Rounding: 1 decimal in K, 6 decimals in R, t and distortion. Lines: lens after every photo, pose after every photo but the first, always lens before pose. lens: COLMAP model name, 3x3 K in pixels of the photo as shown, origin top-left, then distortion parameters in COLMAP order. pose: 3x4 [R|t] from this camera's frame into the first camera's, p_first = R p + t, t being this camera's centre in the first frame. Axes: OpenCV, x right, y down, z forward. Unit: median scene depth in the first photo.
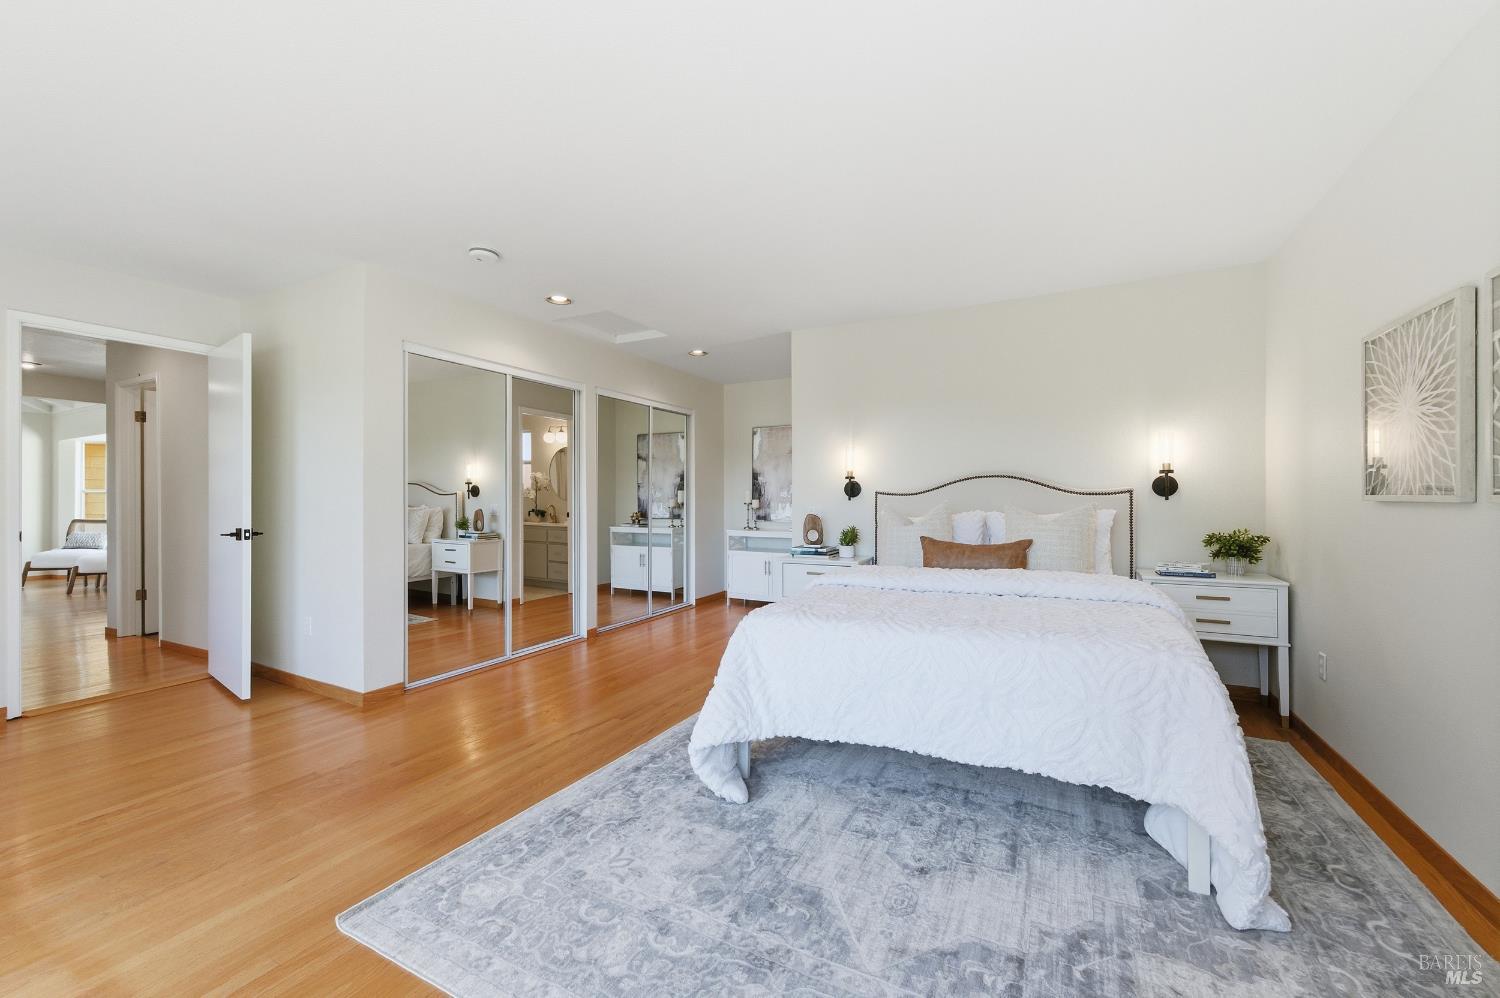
lens RADIAL K [[590.1, 0, 752.3], [0, 590.1, 496.8], [0, 0, 1]] dist [-0.002532, -0.000254]
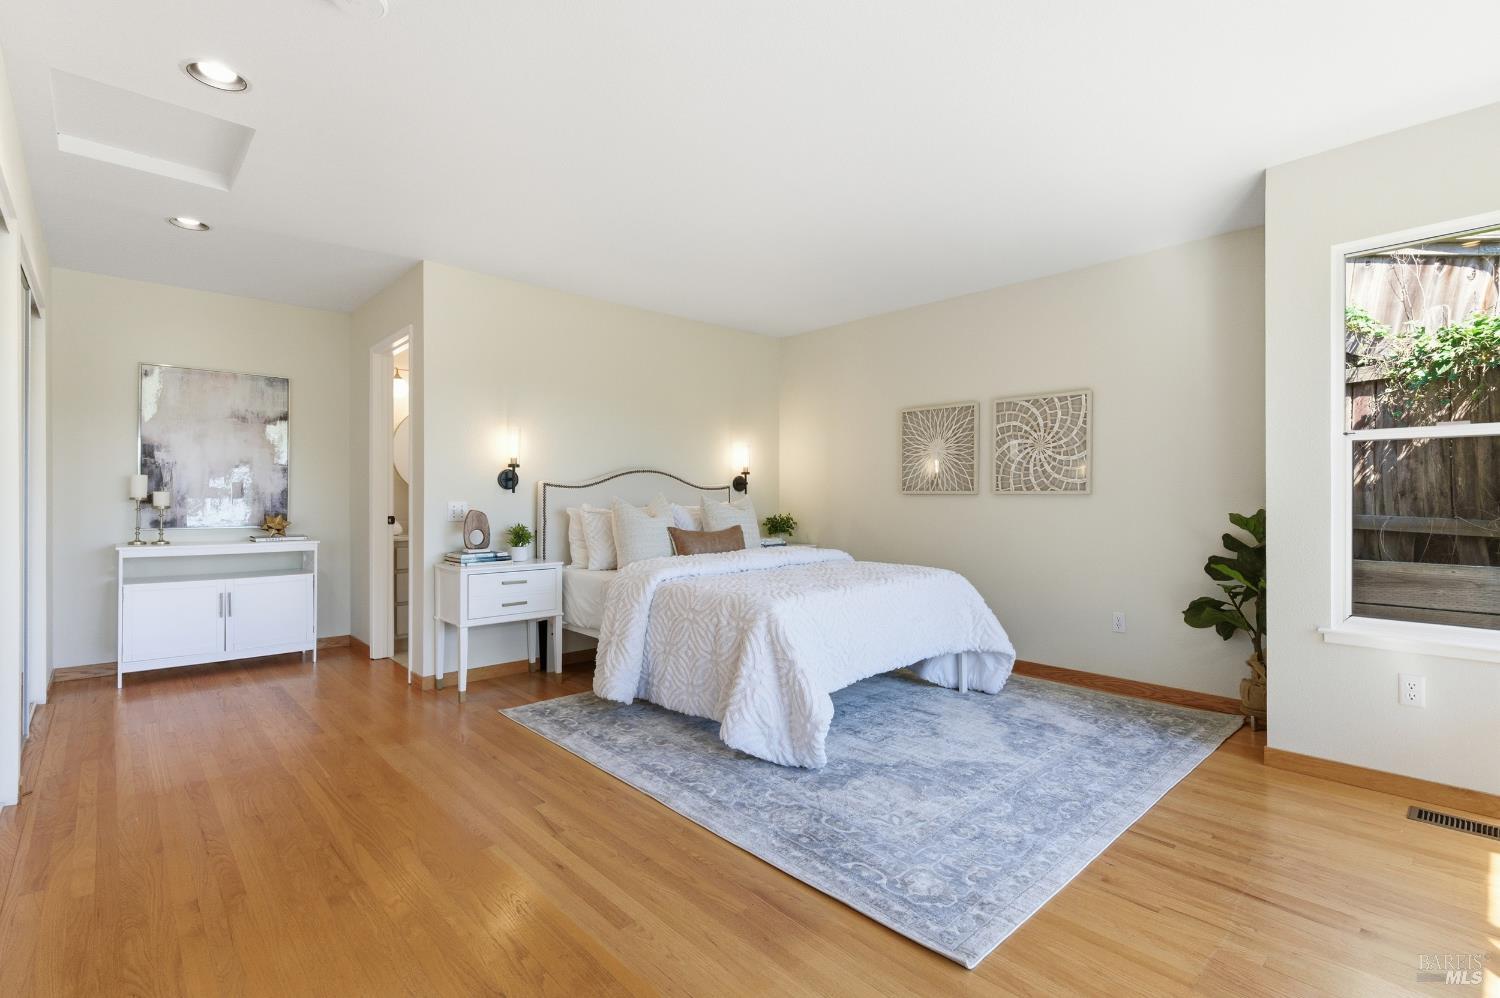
lens RADIAL K [[695.8, 0, 752.4], [0, 695.8, 500.3], [0, 0, 1]] dist [0.004188, 0.000312]
pose [[0.341027, -0.009349, 0.940007, -0.801876], [-0.006559, 0.999903, 0.012324, 0.001806], [-0.940031, -0.010368, 0.340932, 0.420798]]
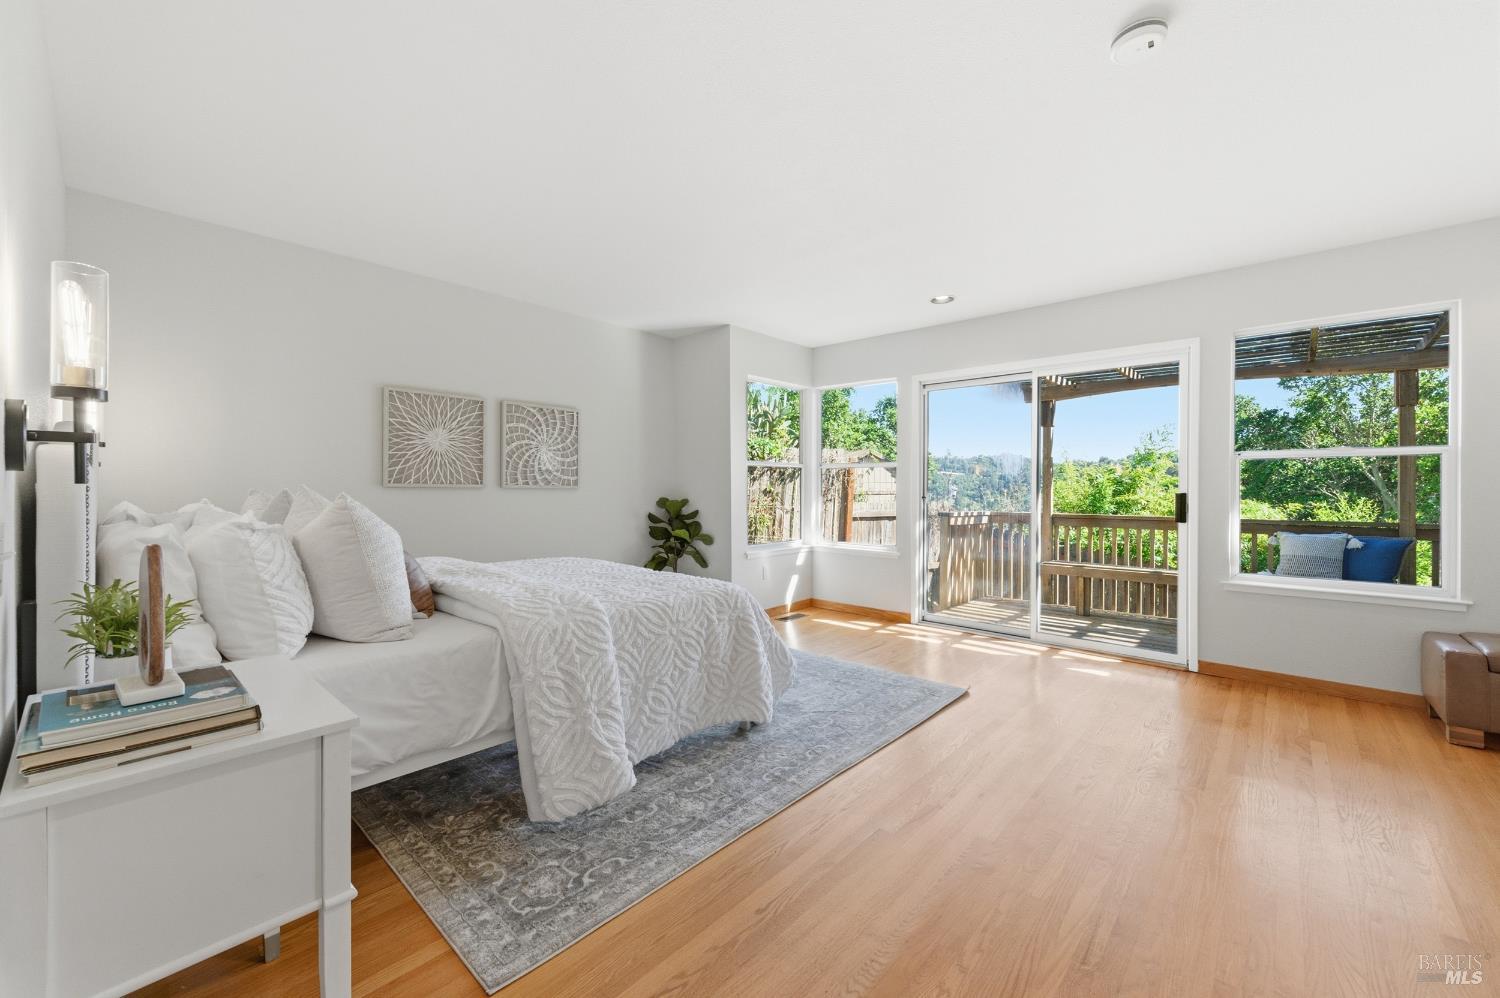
lens RADIAL K [[590.1, 0, 751.1], [0, 590.1, 492.4], [0, 0, 1]] dist [-0.002532, -0.000254]
pose [[-0.968840, -0.008928, 0.247525, -0.209555], [-0.009496, 0.999954, -0.001100, 0.008712], [-0.247504, -0.003416, -0.968881, 1.451265]]
